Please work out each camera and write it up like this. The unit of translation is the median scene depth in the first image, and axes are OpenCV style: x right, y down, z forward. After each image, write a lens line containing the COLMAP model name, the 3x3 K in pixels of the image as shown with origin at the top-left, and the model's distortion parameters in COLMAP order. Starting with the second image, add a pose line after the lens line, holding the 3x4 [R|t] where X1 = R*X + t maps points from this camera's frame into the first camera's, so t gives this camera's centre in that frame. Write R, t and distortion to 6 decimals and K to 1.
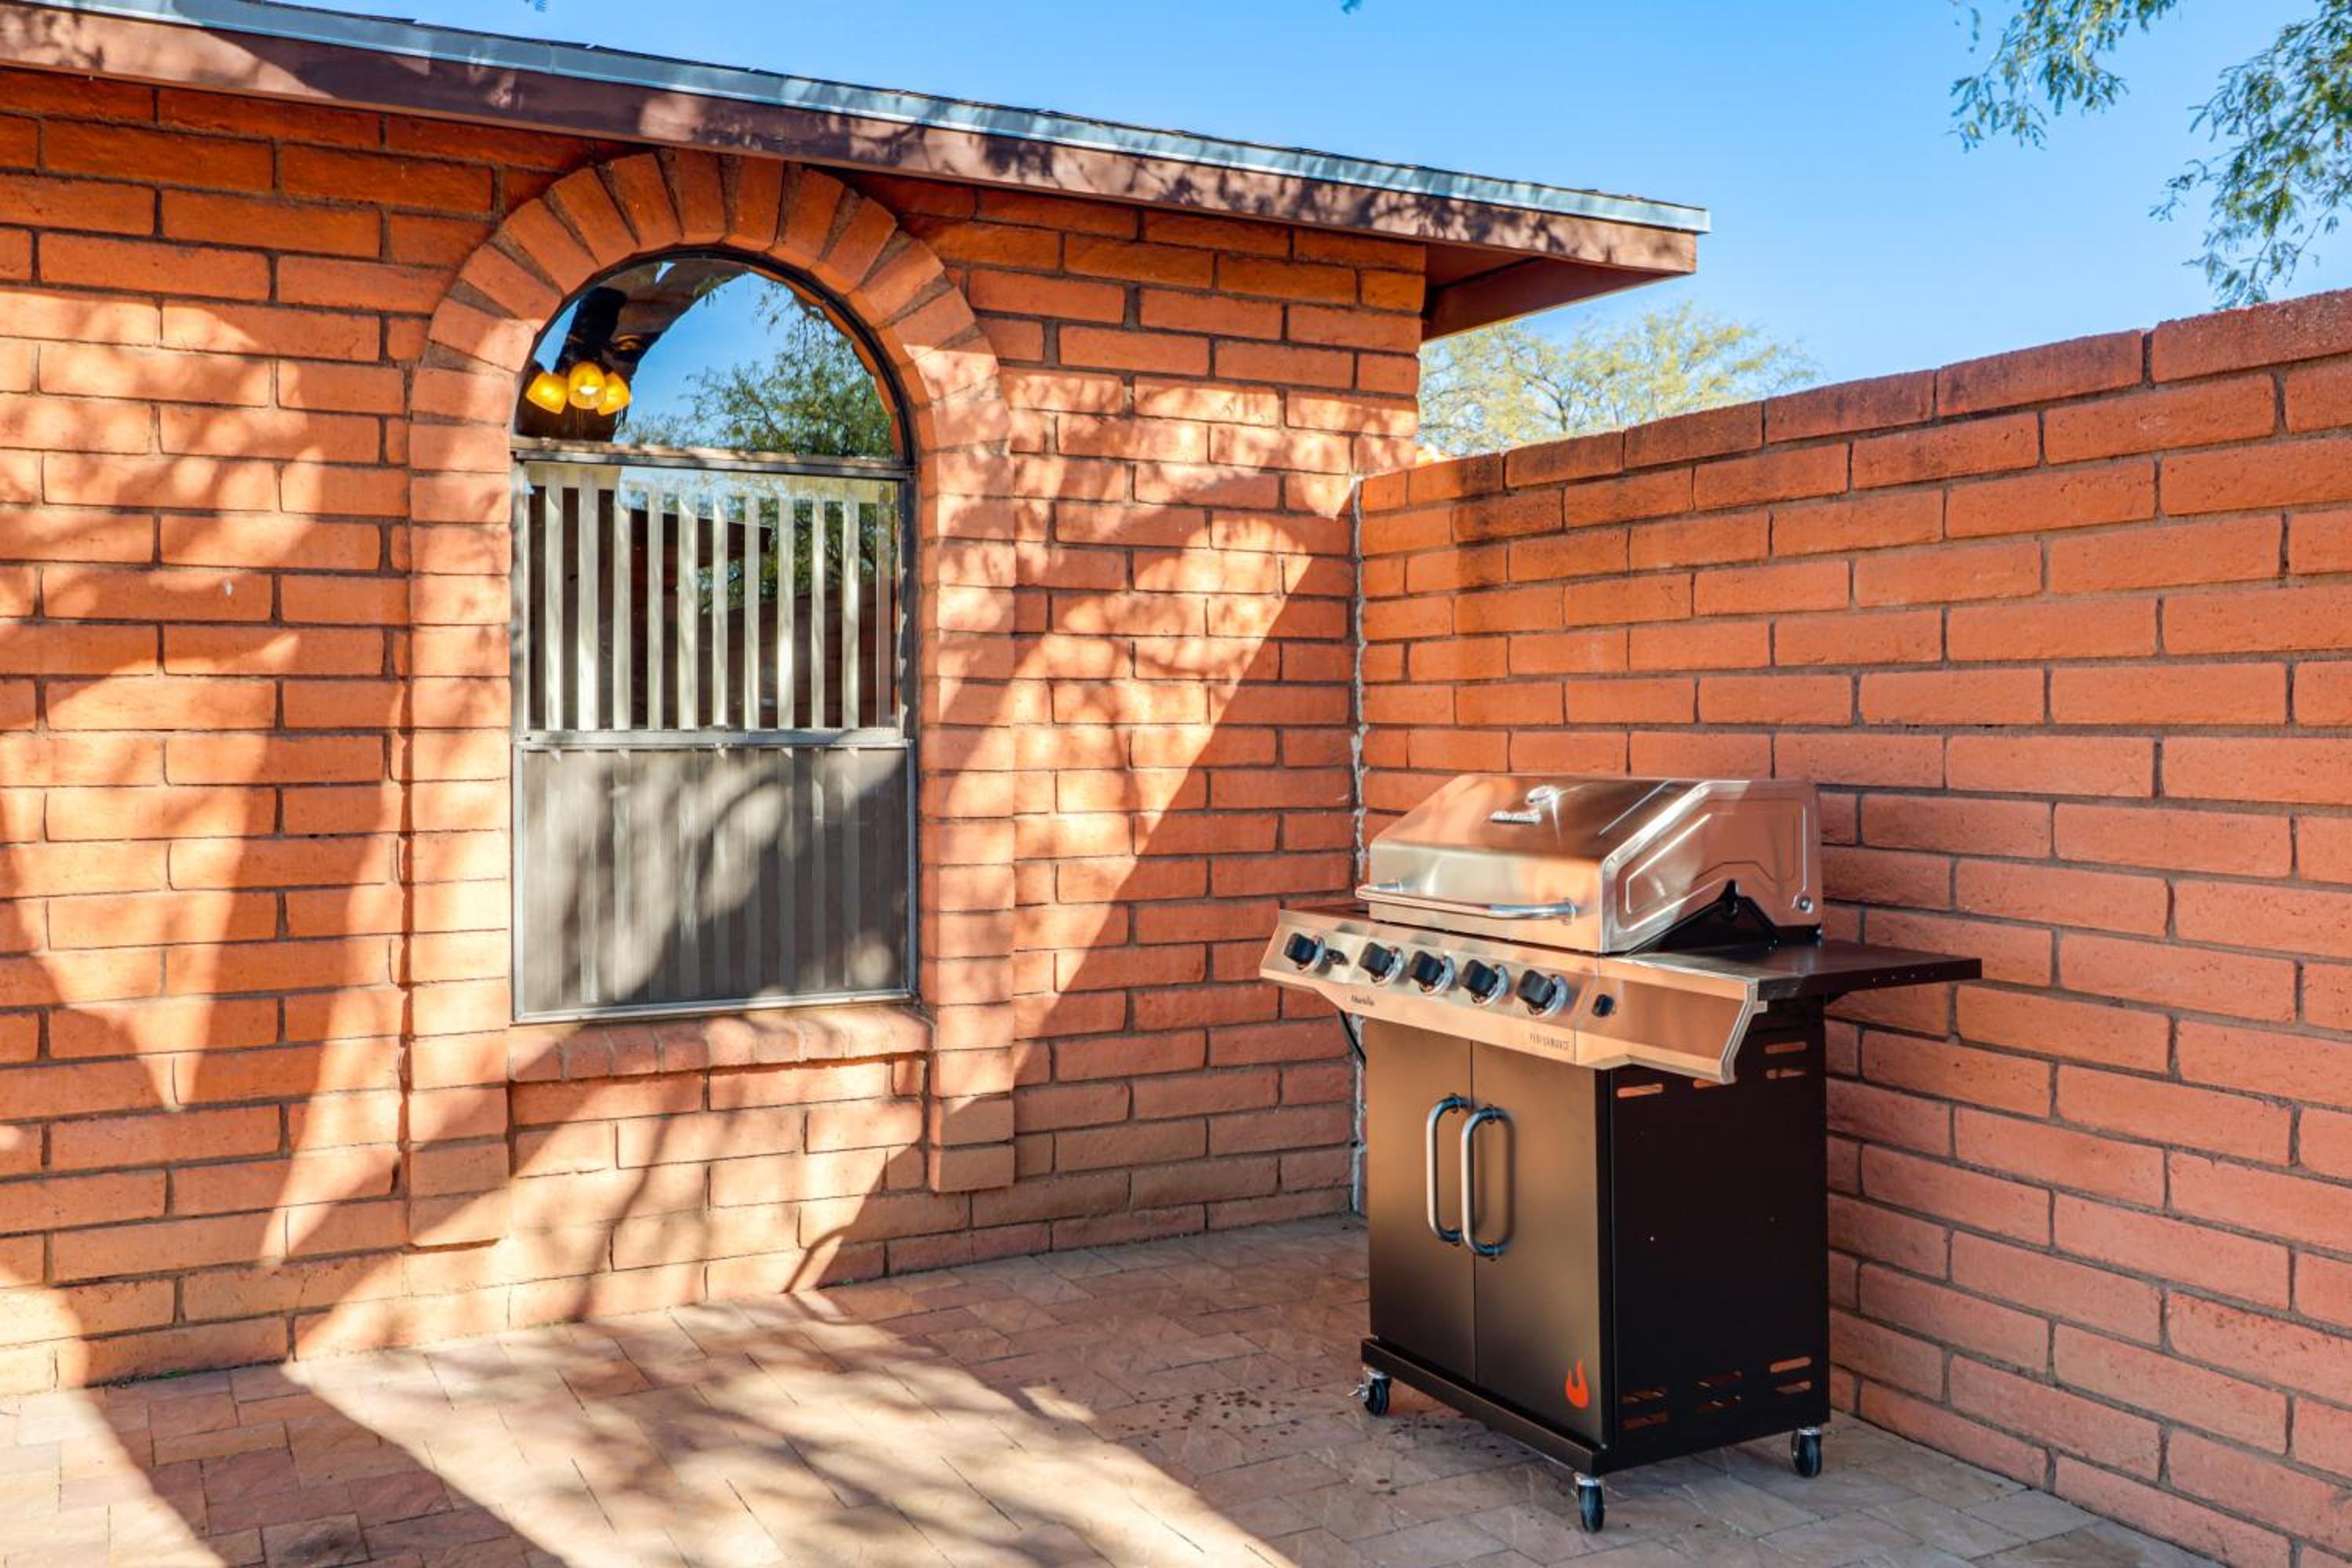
lens RADIAL K [[1992.8, 0, 1070.6], [0, 1992.8, 700.8], [0, 0, 1]] dist [0.003912, 0.000940]
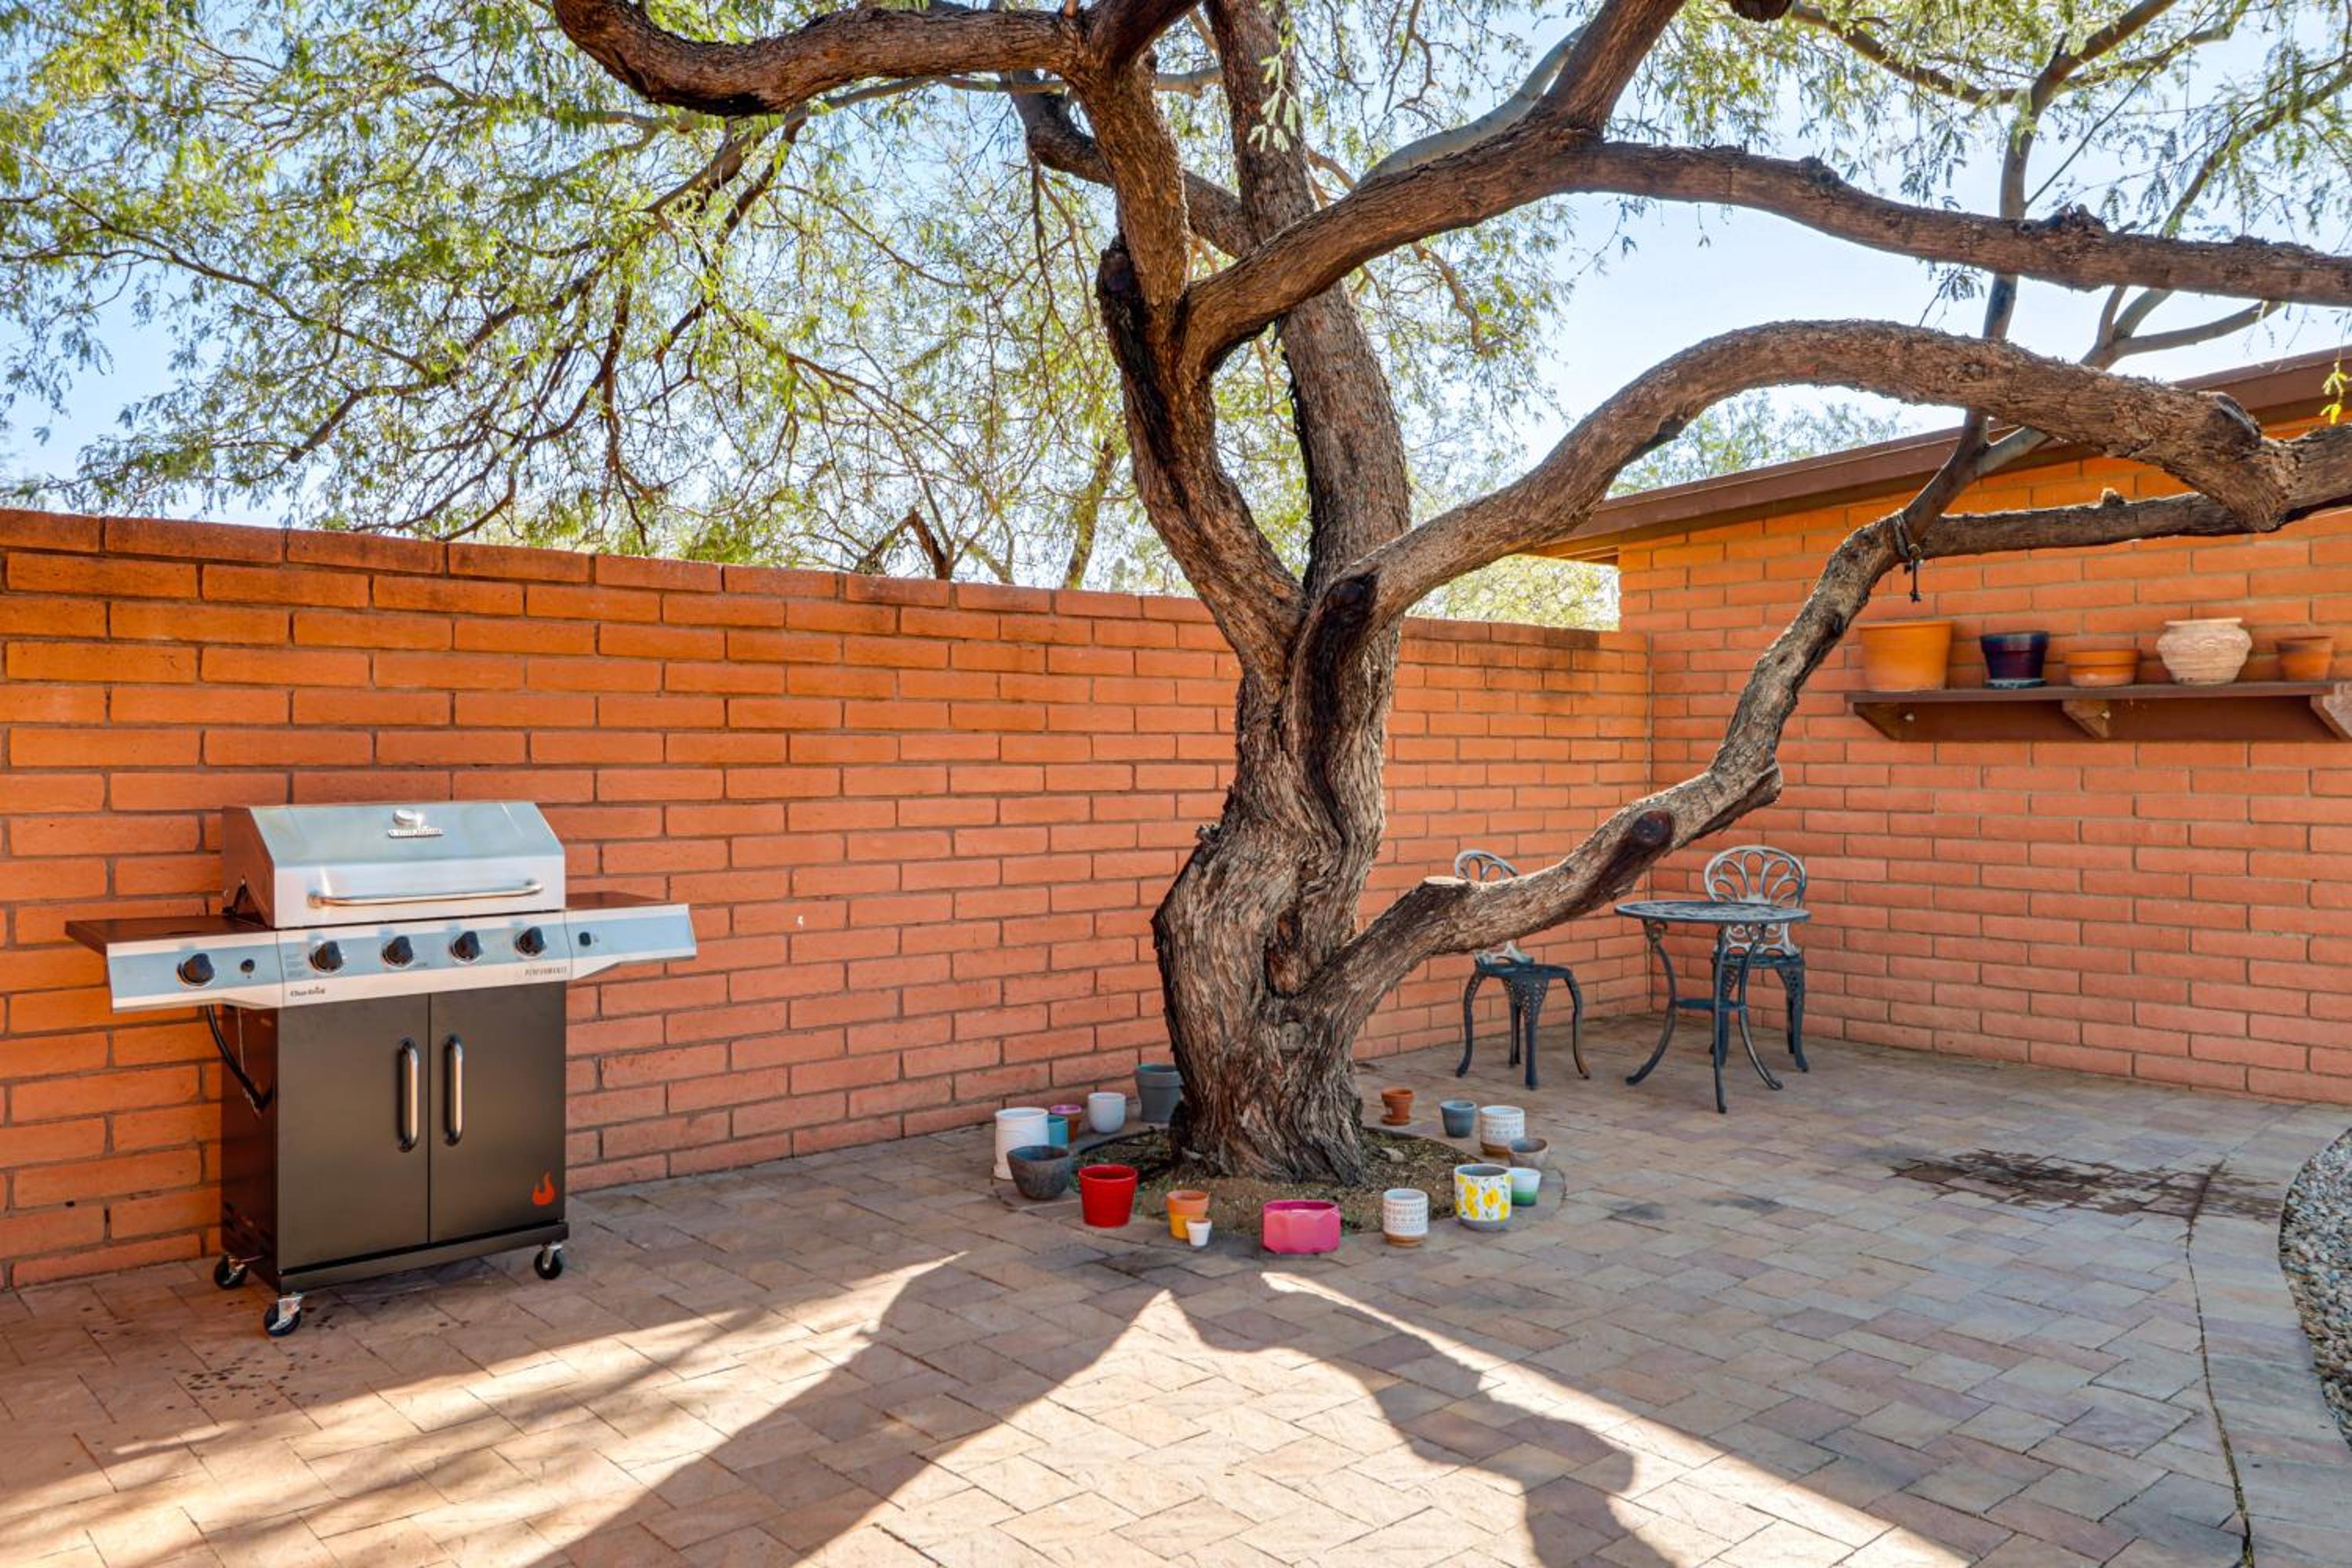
lens RADIAL K [[1746.7, 0, 1176.0], [0, 1746.7, 784.0], [0, 0, 1]] dist [0.115167, -0.124936]
pose [[-0.243321, -0.016548, 0.969805, -1.055809], [-0.005520, 0.999862, 0.015677, 0.001795], [-0.969930, -0.001538, -0.243378, 0.746959]]
